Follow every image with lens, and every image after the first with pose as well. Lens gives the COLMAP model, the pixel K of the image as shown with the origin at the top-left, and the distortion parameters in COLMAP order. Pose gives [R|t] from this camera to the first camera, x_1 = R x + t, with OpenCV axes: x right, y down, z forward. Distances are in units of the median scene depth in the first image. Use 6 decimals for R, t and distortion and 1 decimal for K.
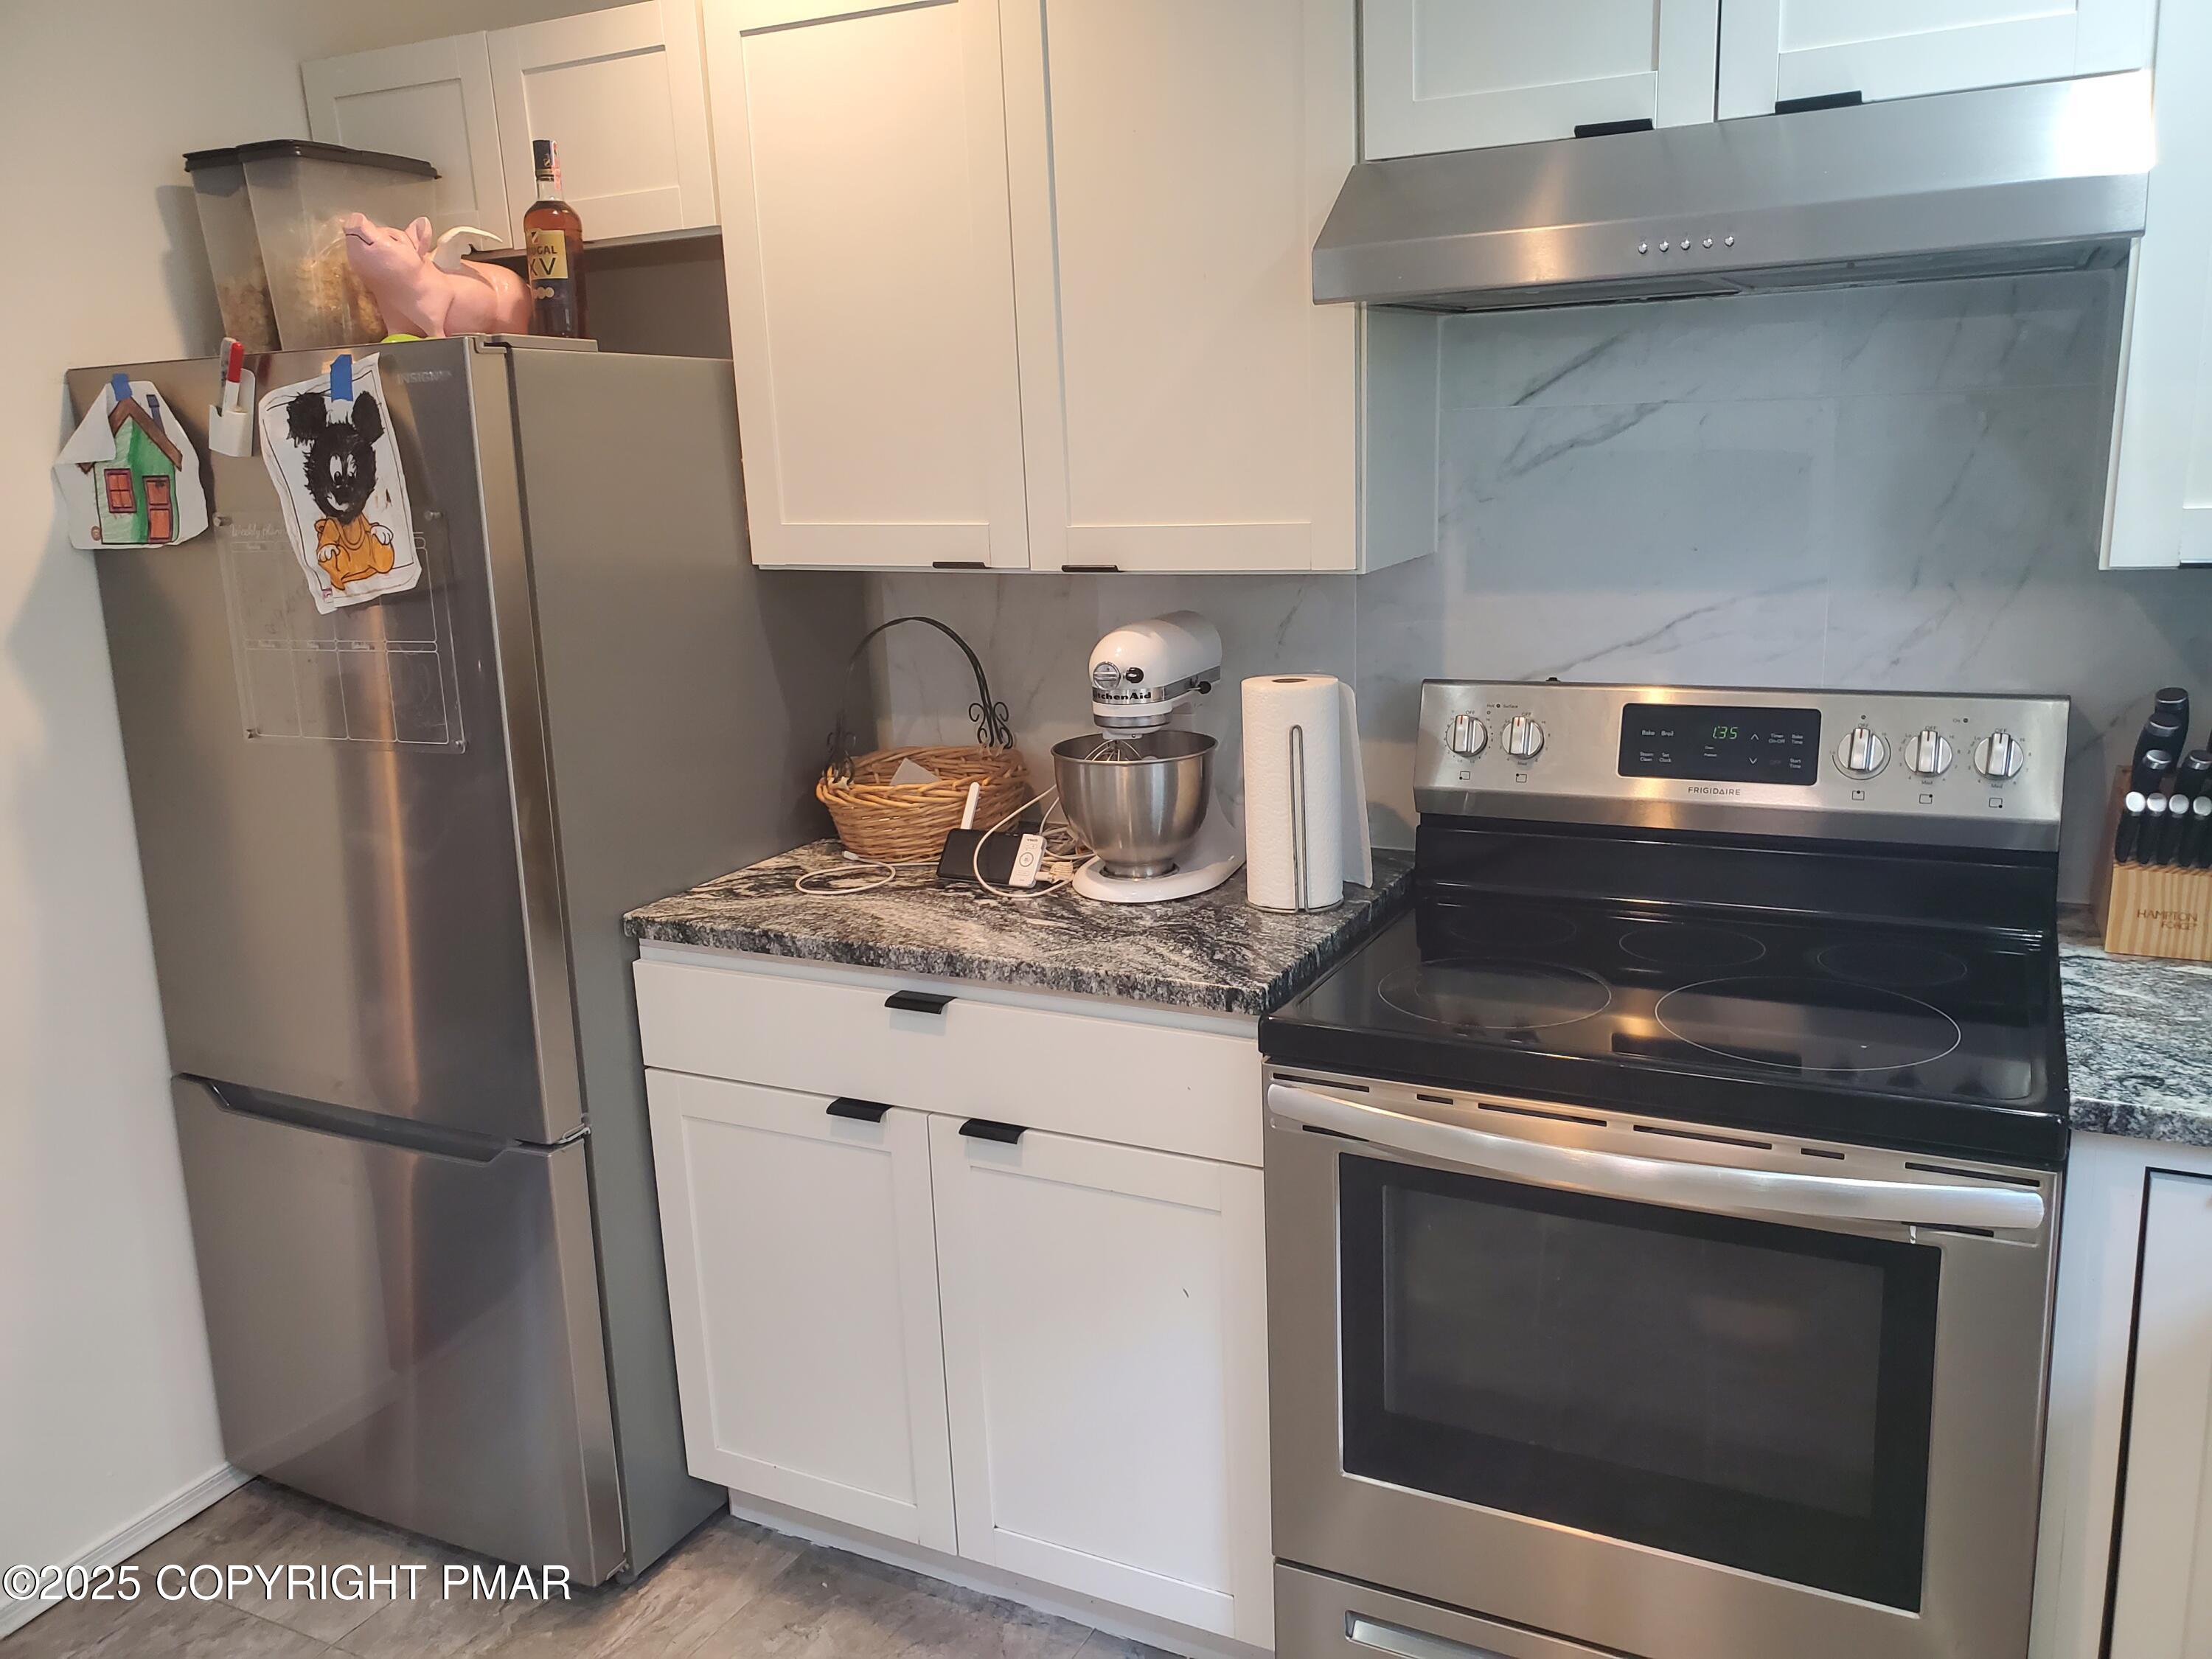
lens RADIAL K [[1743.8, 0, 1099.1], [0, 1743.8, 810.0], [0, 0, 1]] dist [0.033017, -0.024168]
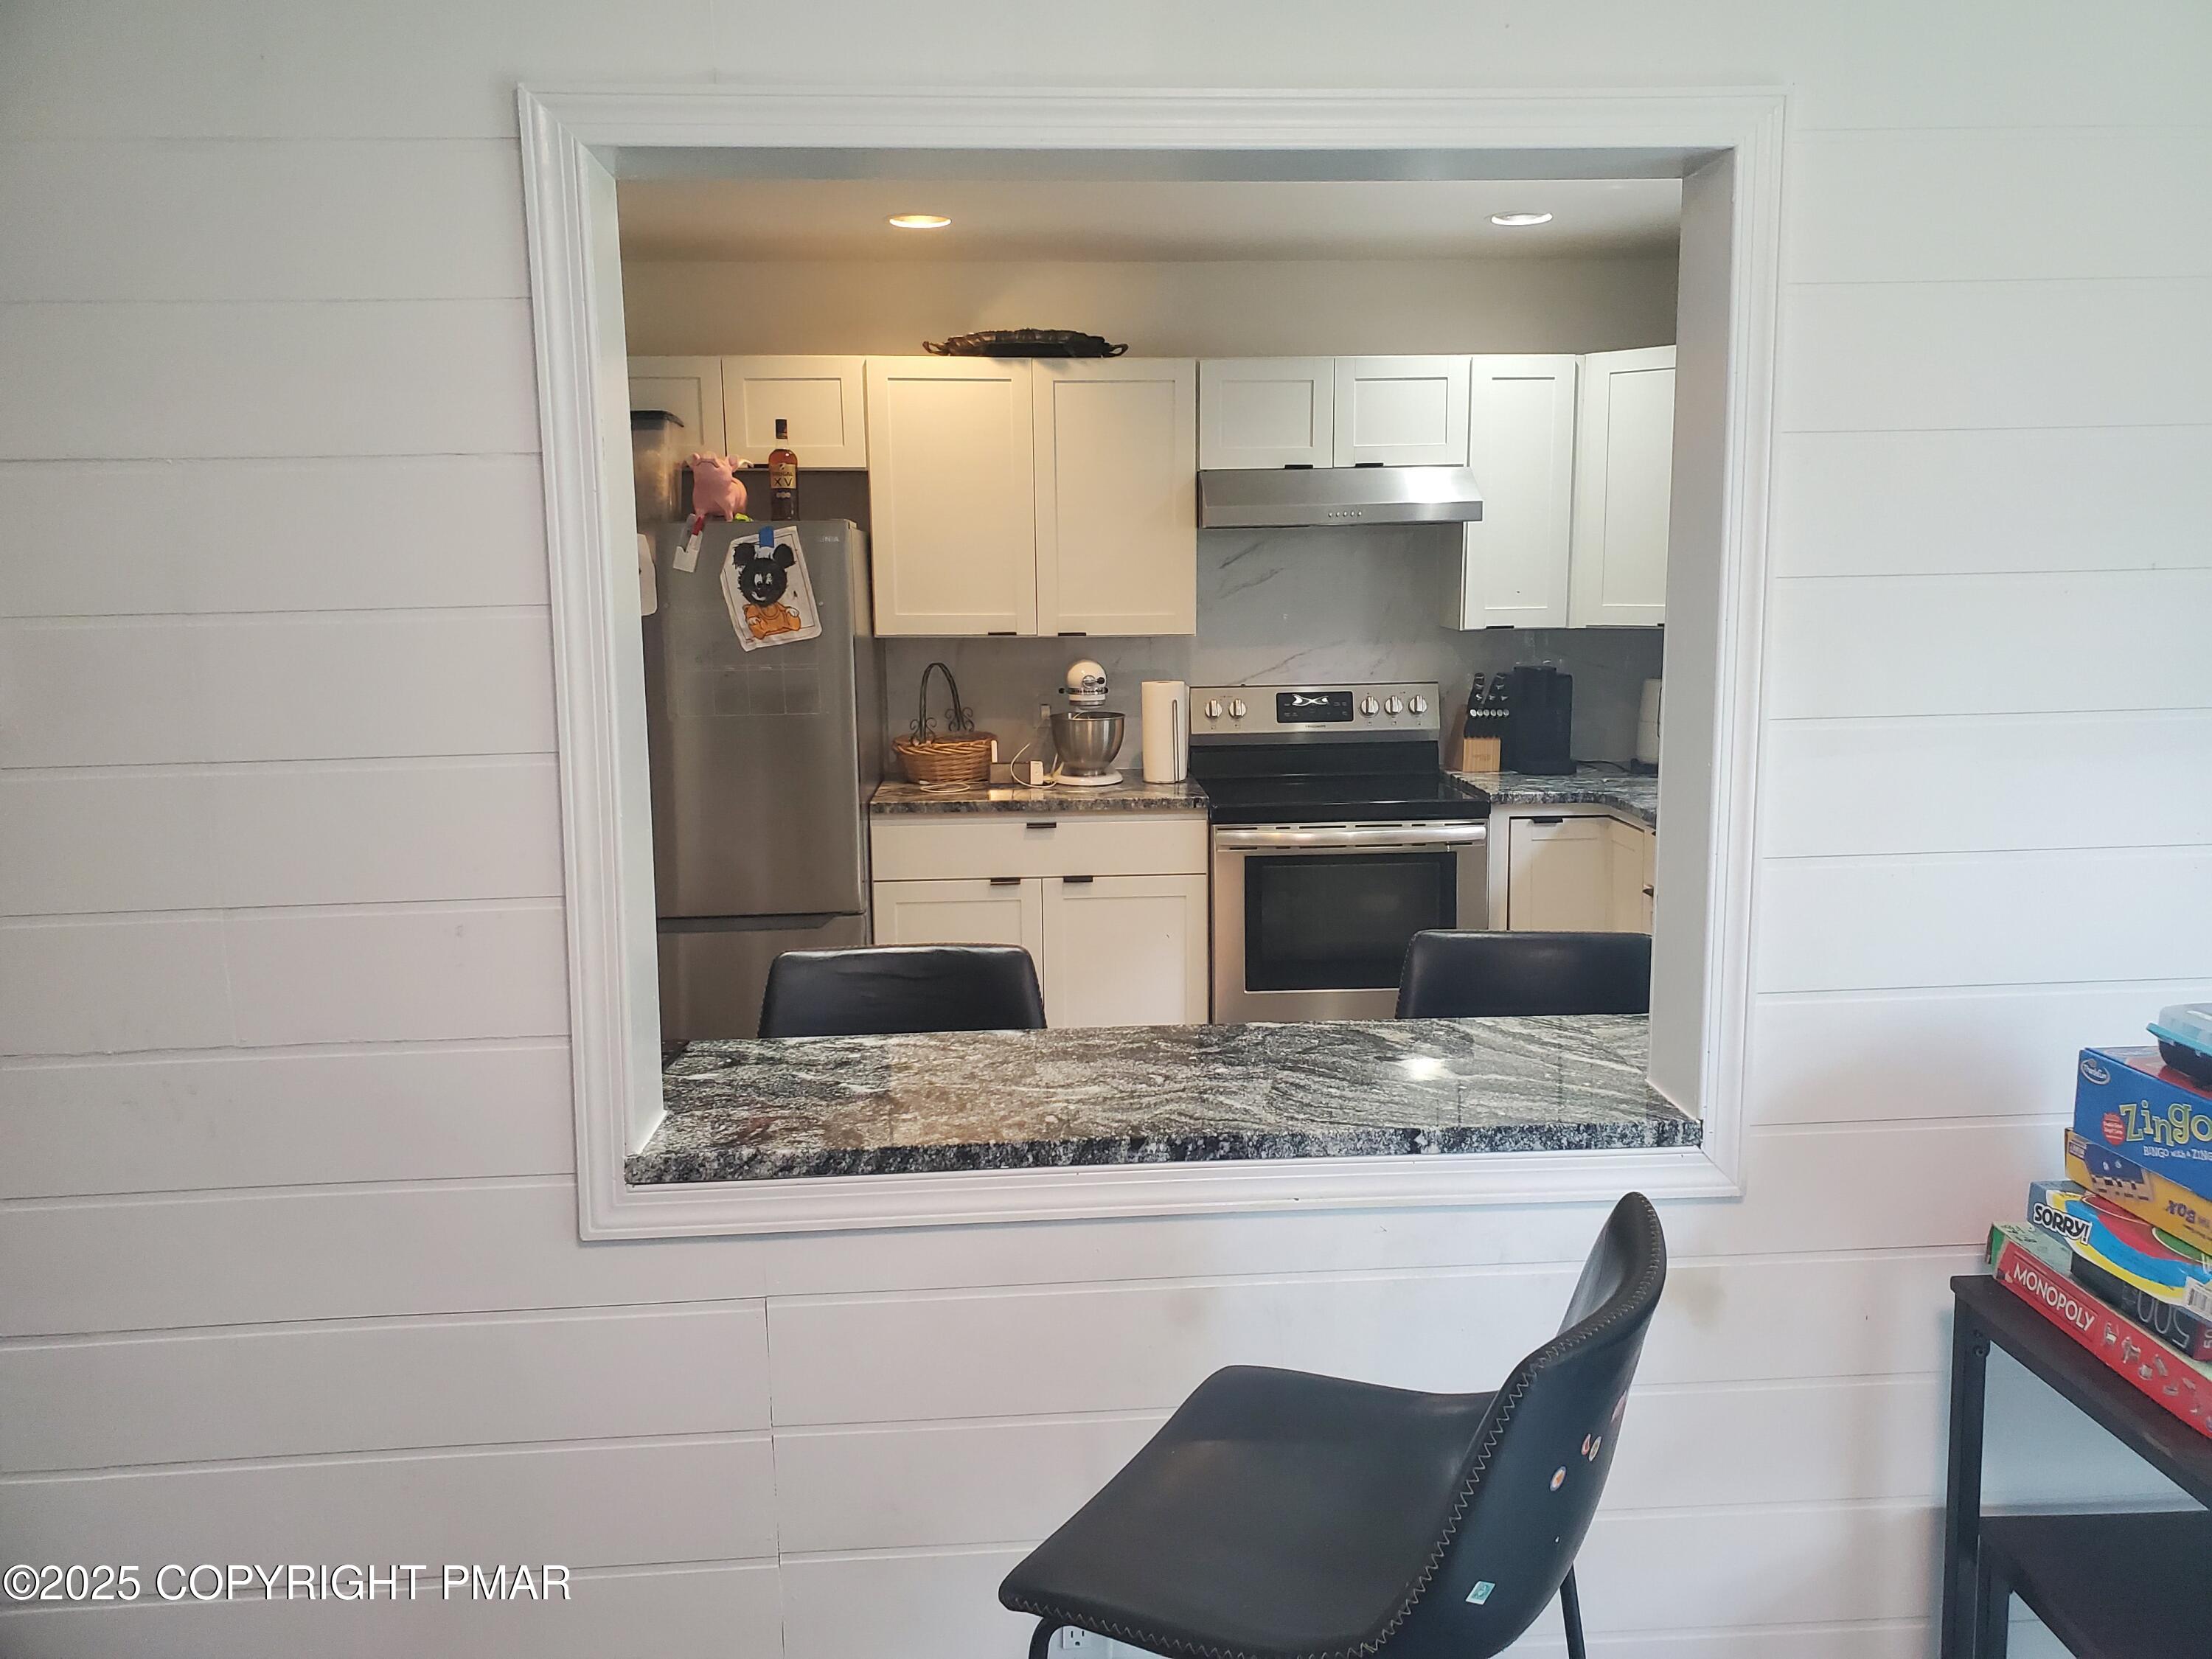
lens RADIAL K [[1743.8, 0, 1113.8], [0, 1743.8, 834.1], [0, 0, 1]] dist [0.033017, -0.024168]
pose [[0.855497, -0.046036, 0.515757, -1.136596], [0.084282, 0.995137, -0.050976, 0.235701], [-0.510902, 0.087079, 0.855217, -0.913630]]
